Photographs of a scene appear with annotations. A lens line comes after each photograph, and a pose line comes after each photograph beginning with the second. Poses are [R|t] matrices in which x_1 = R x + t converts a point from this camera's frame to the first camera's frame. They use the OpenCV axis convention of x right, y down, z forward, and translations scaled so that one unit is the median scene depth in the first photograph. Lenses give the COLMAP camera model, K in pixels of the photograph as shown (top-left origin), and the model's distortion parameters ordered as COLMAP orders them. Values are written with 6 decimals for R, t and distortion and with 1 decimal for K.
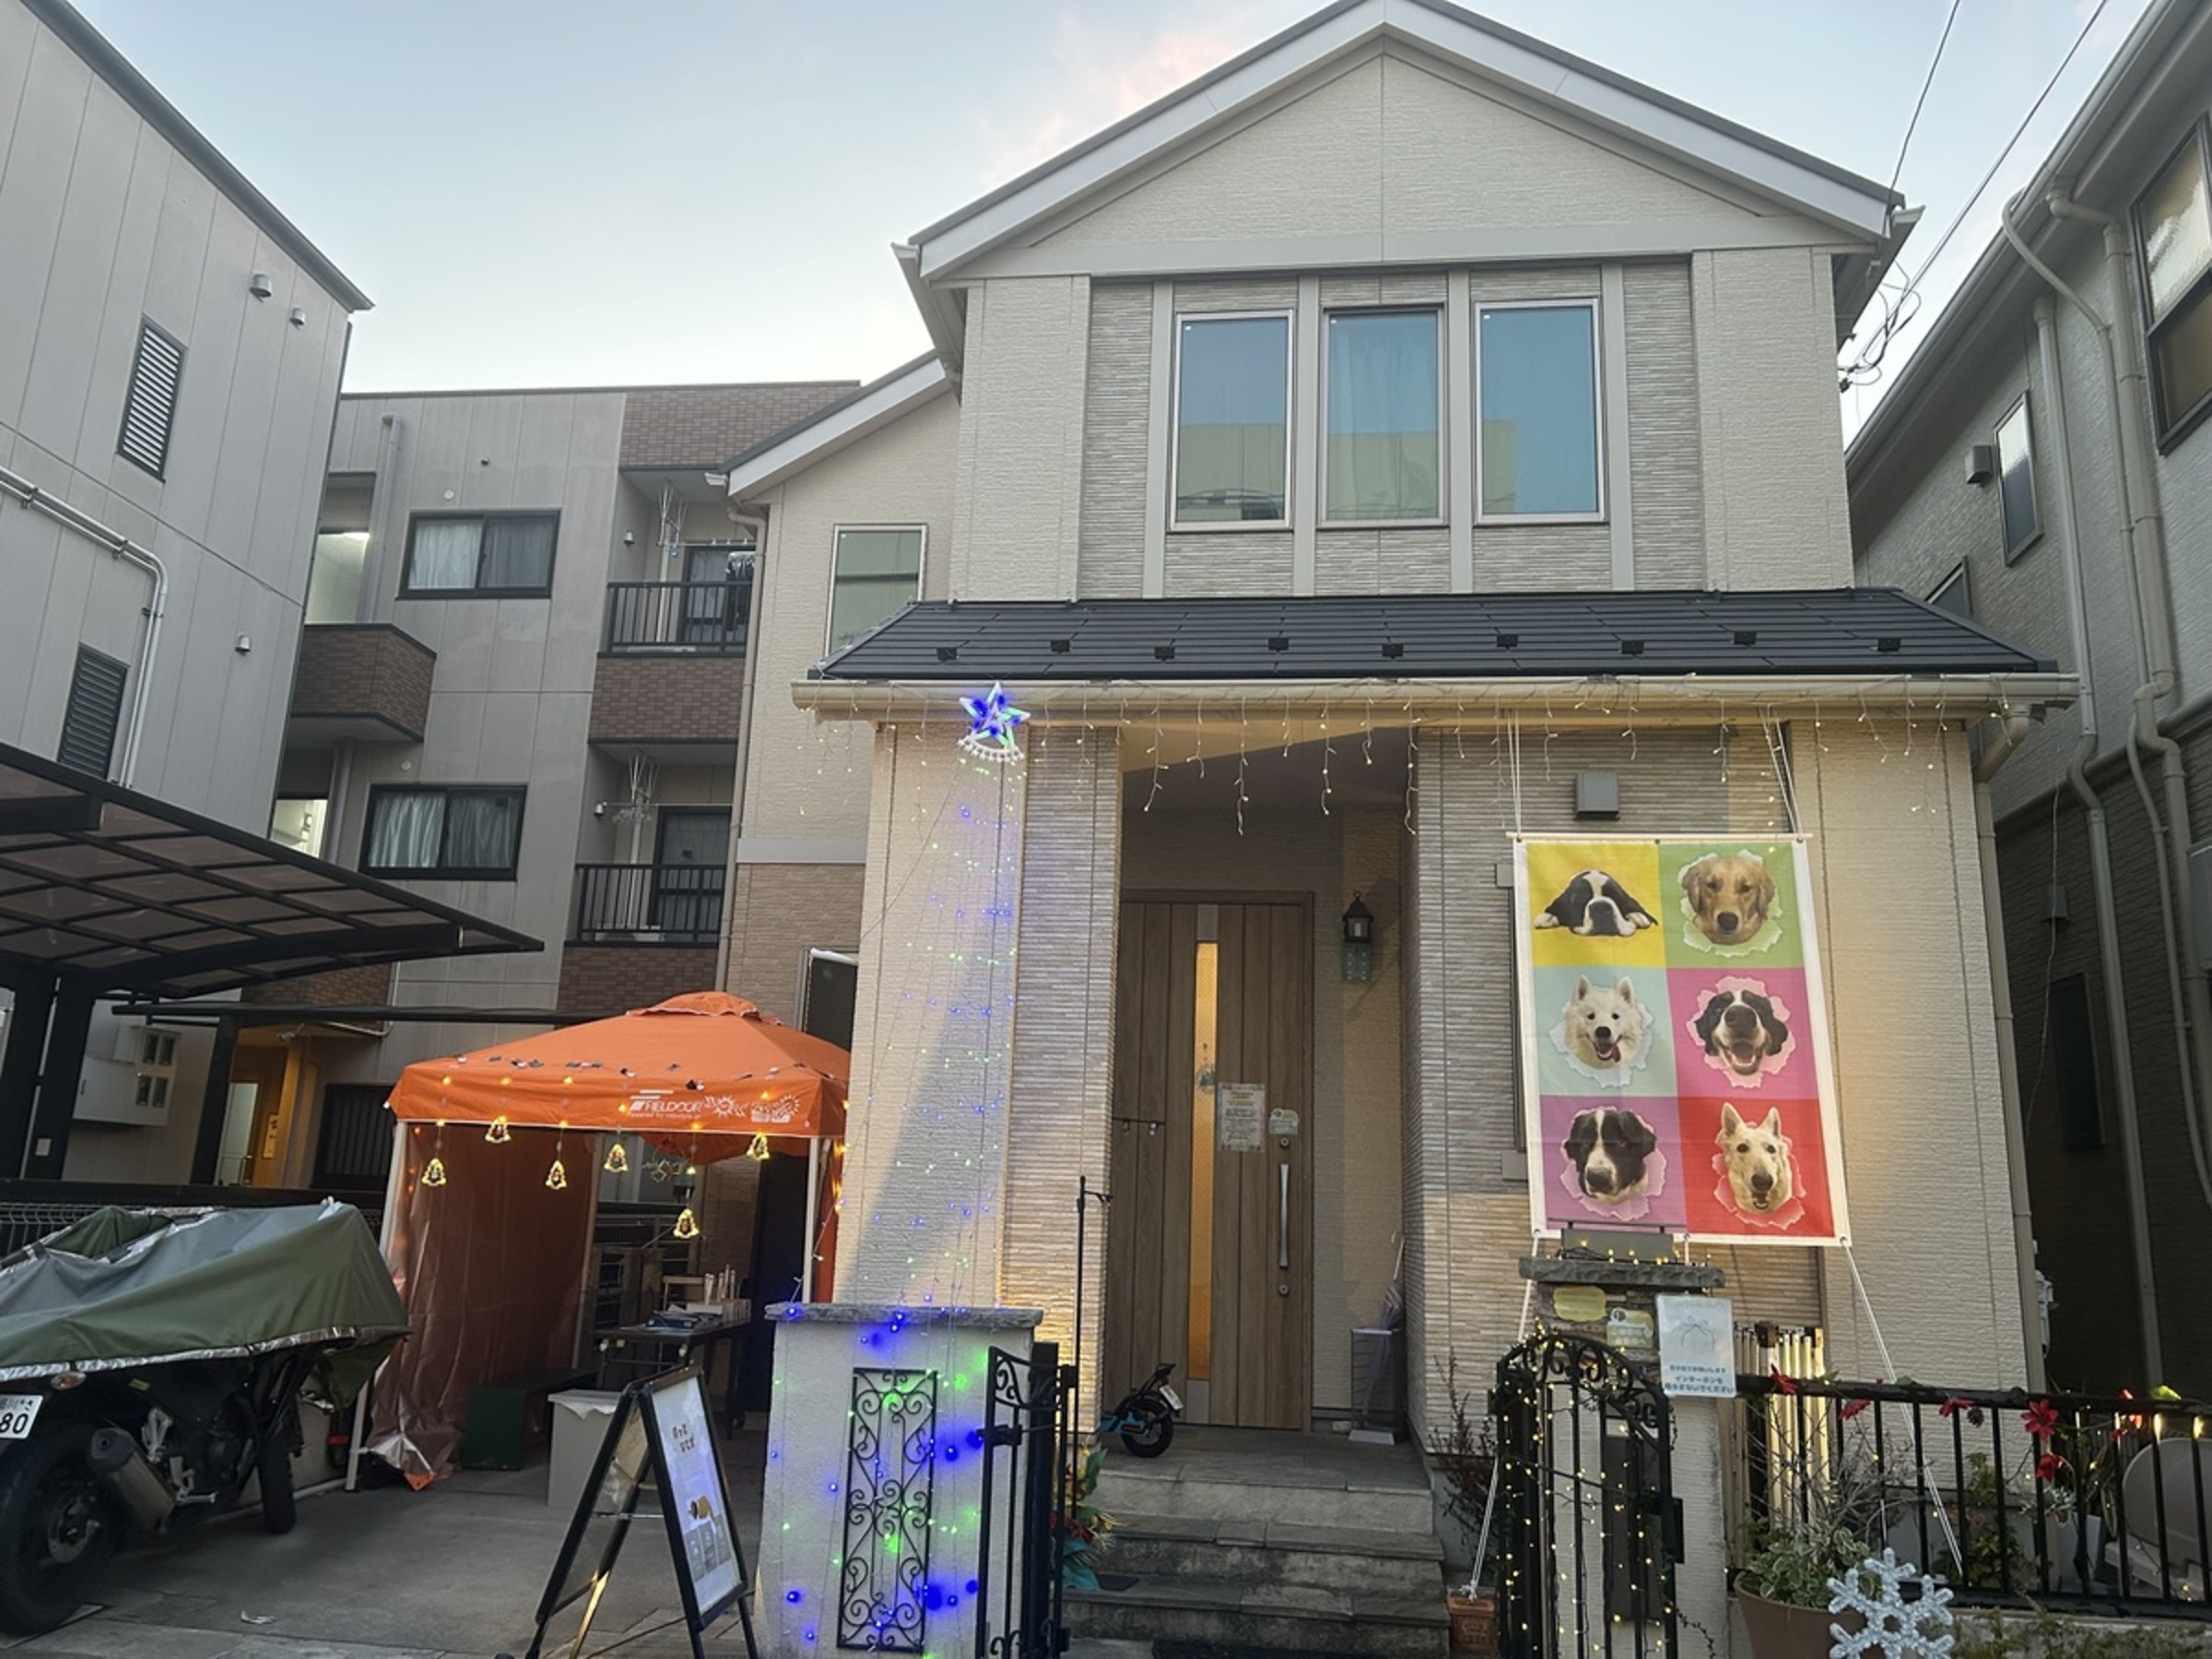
lens RADIAL K [[1673.4, 0, 1099.6], [0, 1673.4, 819.0], [0, 0, 1]] dist [0.051652, -0.071108]
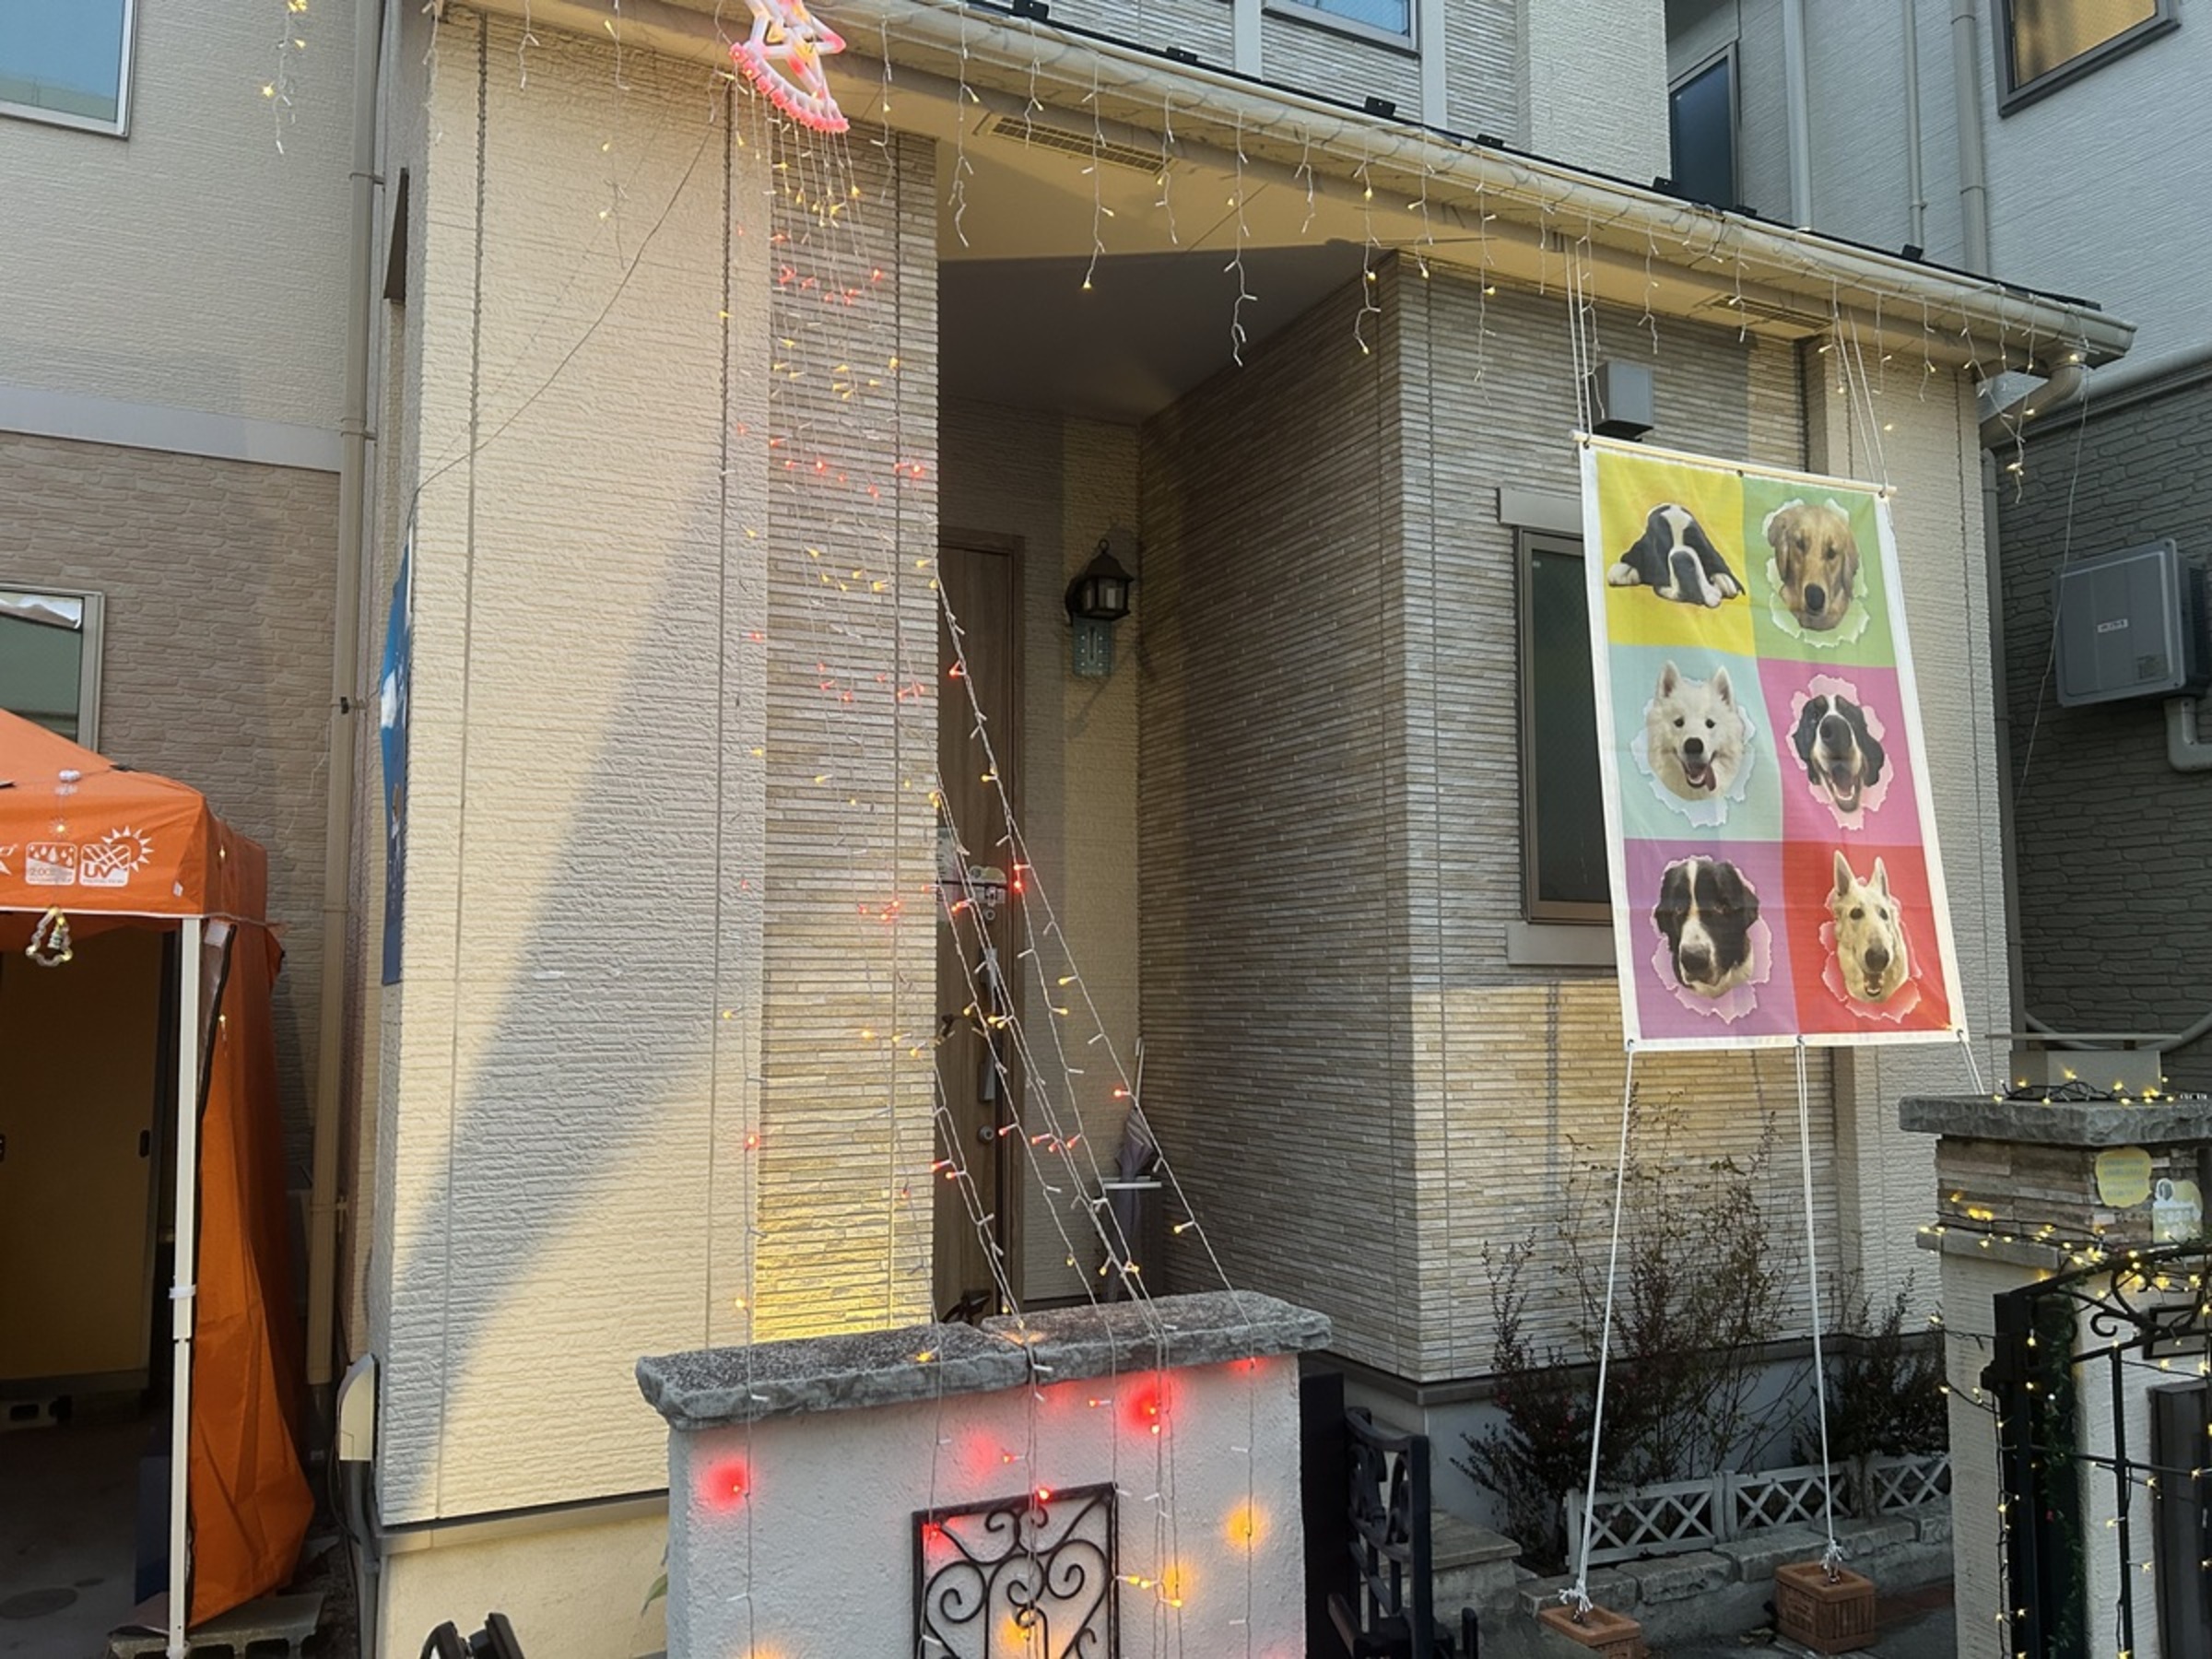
lens RADIAL K [[1673.4, 0, 1105.4], [0, 1673.4, 848.2], [0, 0, 1]] dist [0.051652, -0.071108]
pose [[0.840767, 0.008284, 0.541334, -0.260722], [-0.090796, 0.987879, 0.125902, 0.104102], [-0.533730, -0.155005, 0.831328, 0.564257]]
